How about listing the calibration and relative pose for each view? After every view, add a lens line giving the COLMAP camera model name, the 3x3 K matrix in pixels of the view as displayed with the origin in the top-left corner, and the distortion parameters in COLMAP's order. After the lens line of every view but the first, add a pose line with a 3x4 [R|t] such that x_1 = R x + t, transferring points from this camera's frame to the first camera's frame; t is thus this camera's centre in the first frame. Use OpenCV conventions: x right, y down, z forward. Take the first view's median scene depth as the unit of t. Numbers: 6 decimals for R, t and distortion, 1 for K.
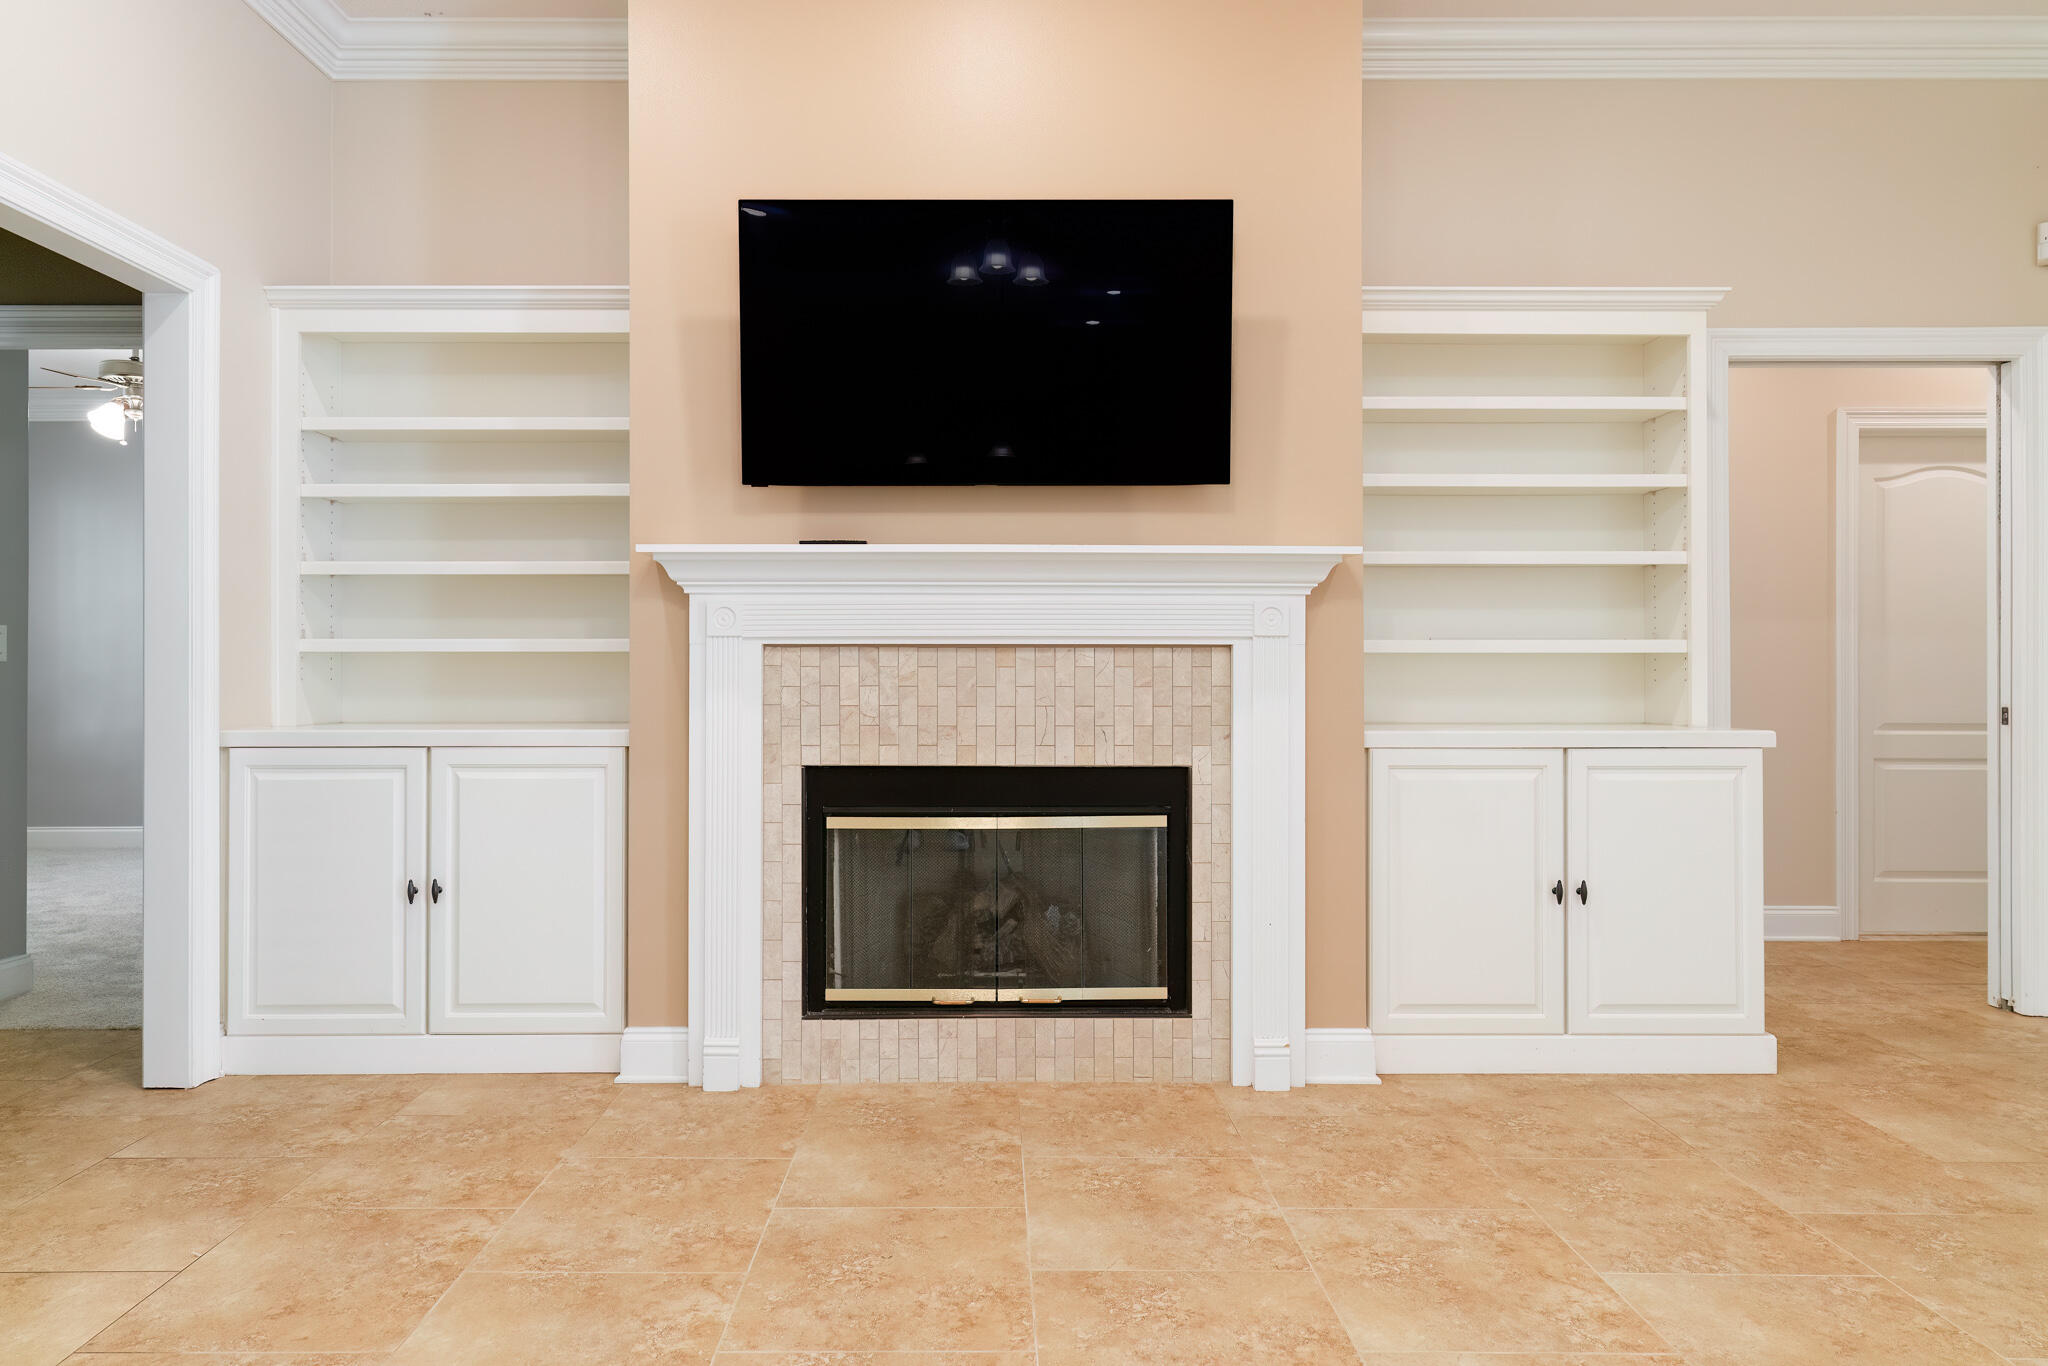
lens RADIAL K [[1196.0, 0, 980.3], [0, 1196.0, 672.4], [0, 0, 1]] dist [0.003149, 0.001043]
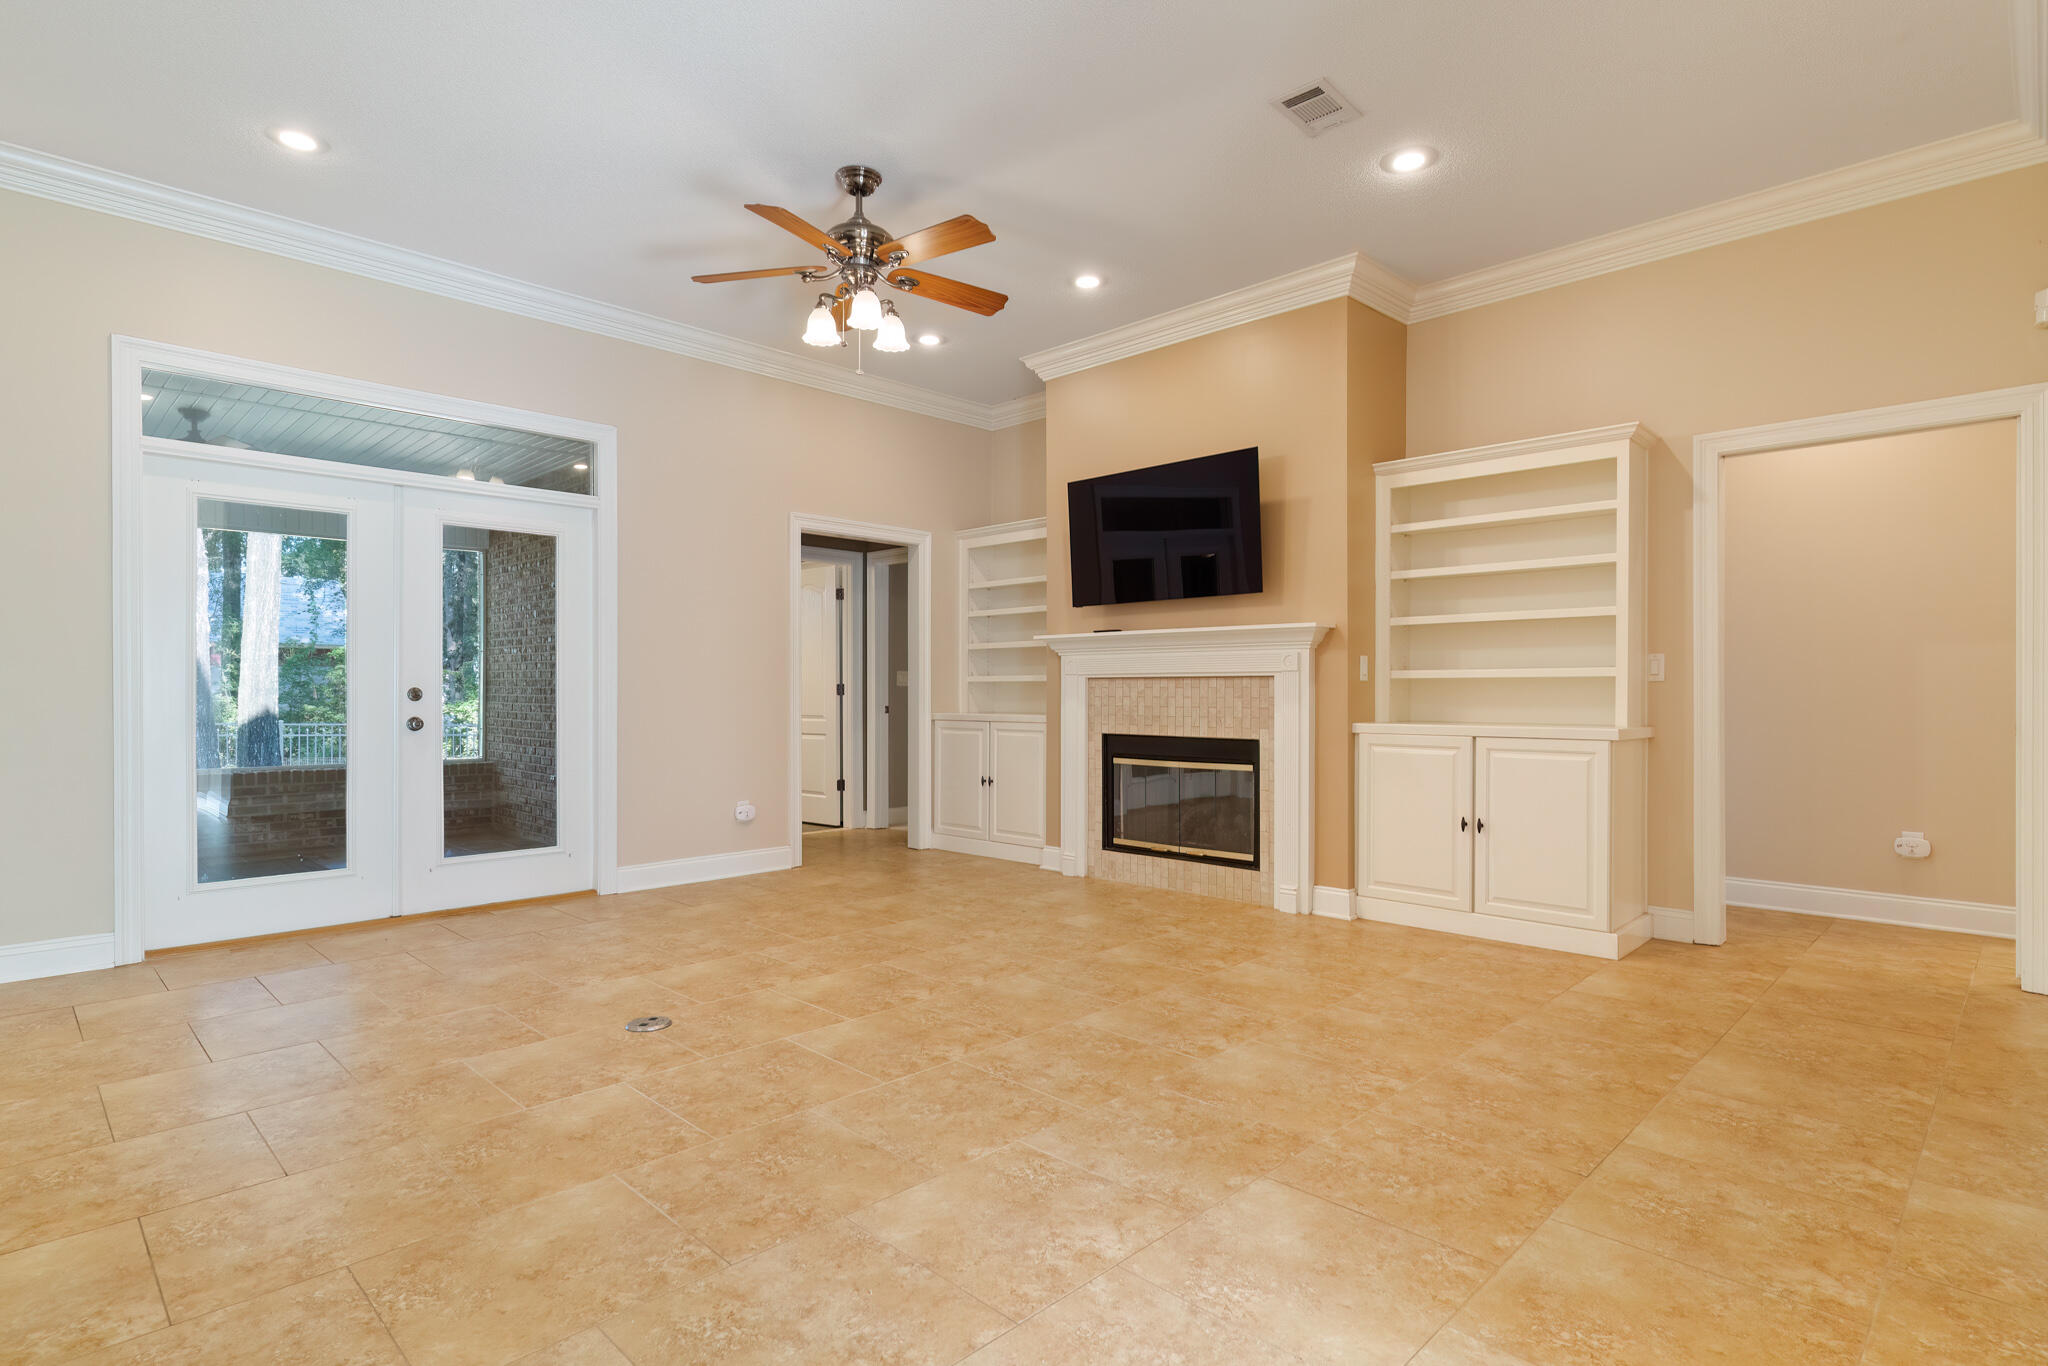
lens RADIAL K [[1036.4, 0, 1014.1], [0, 1036.4, 690.8], [0, 0, 1]] dist [0.002583, 0.001336]
pose [[0.707544, -0.000625, -0.706669, 1.067964], [0.001634, 0.999998, 0.000752, -0.000888], [0.706667, -0.001687, 0.707544, -0.445918]]
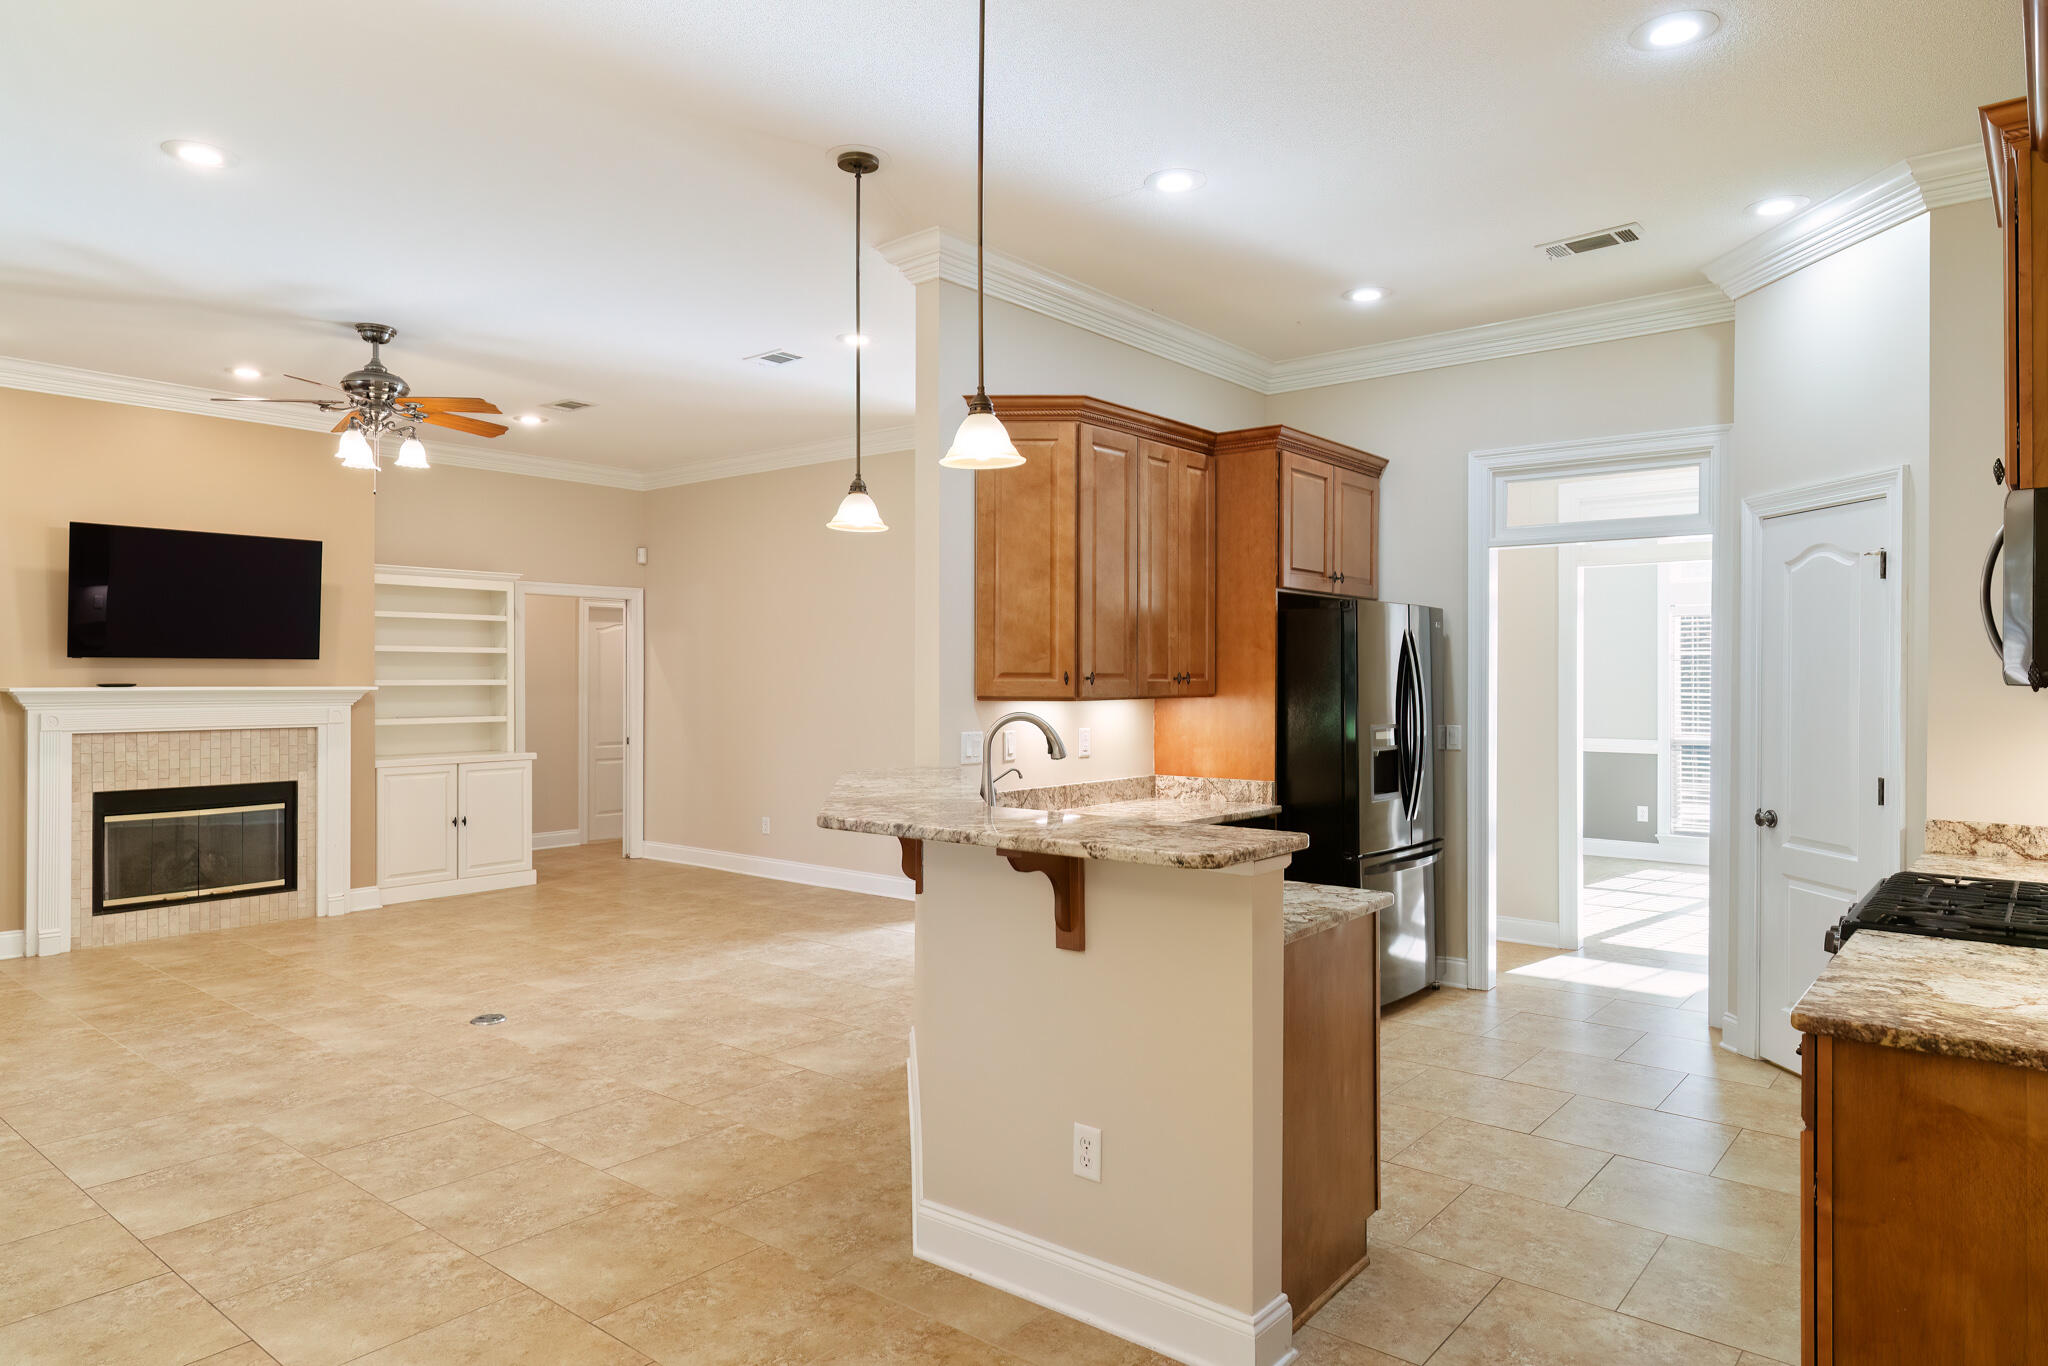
lens RADIAL K [[1266.1, 0, 1019.3], [0, 1266.1, 676.8], [0, 0, 1]] dist [0.005987, -0.000131]
pose [[0.634194, 0.000817, 0.773173, -0.822270], [-0.002735, 0.999996, 0.001187, -0.126402], [-0.773169, -0.002867, 0.634194, -1.599929]]
